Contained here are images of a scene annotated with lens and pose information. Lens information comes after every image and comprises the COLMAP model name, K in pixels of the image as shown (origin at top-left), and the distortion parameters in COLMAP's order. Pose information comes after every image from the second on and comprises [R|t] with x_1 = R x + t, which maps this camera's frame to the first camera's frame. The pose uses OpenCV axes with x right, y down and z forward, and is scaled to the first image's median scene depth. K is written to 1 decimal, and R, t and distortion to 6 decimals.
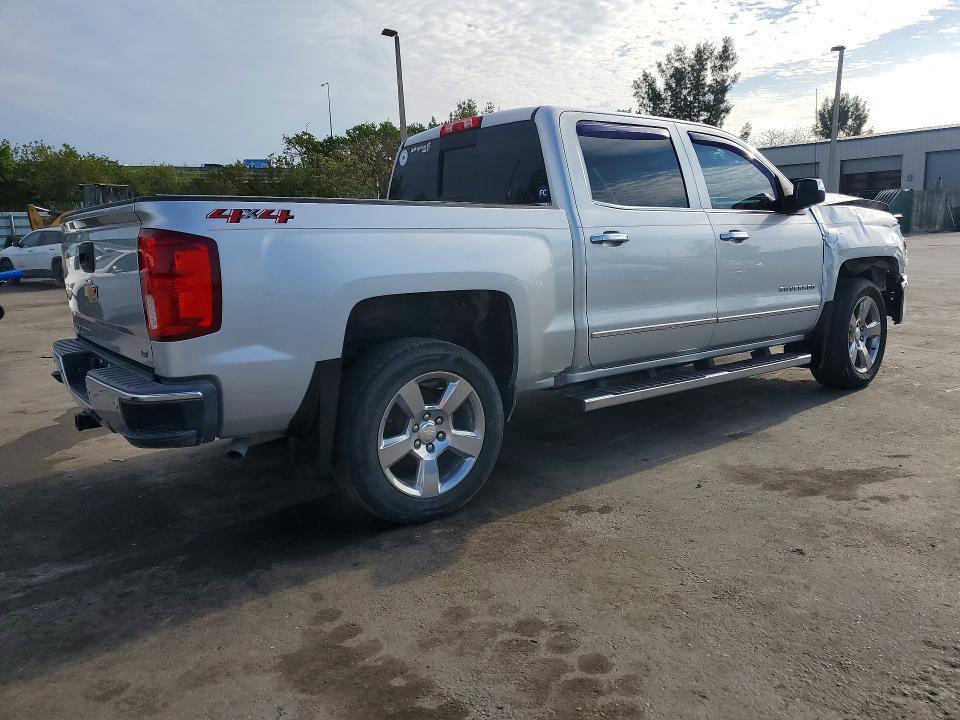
lens RADIAL K [[749.3, 0, 482.2], [0, 749.3, 358.4], [0, 0, 1]] dist [0.009171, 0.018016]
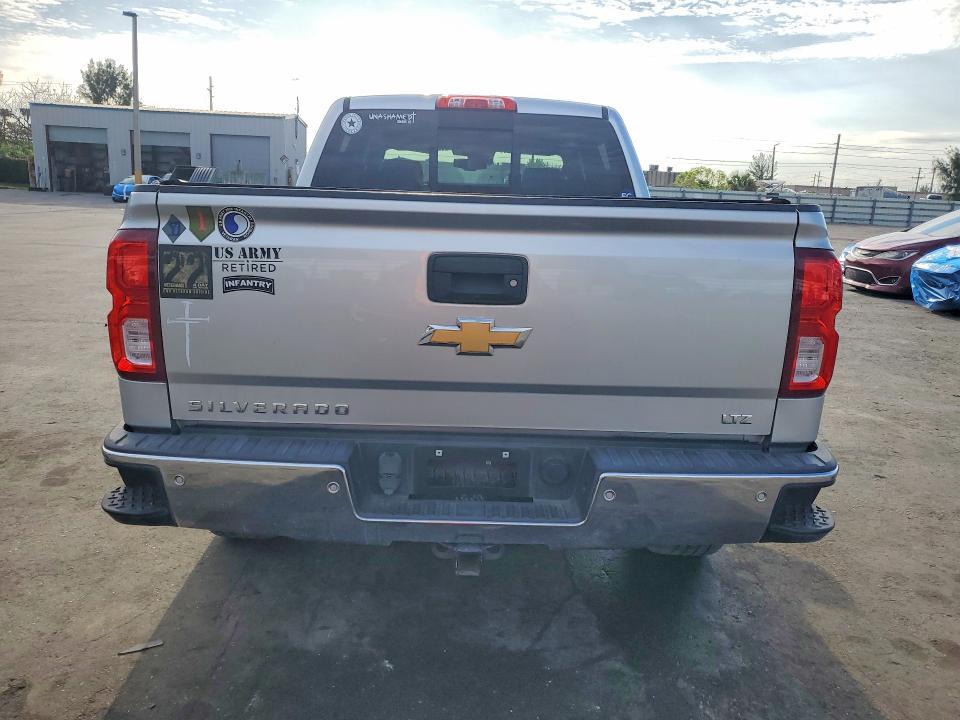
lens RADIAL K [[749.3, 0, 480.2], [0, 749.3, 362.9], [0, 0, 1]] dist [0.009171, 0.018016]
pose [[0.596407, -0.115811, 0.794283, -0.090886], [0.079297, 0.993197, 0.085272, -0.011002], [-0.798755, 0.012128, 0.601534, 0.060064]]
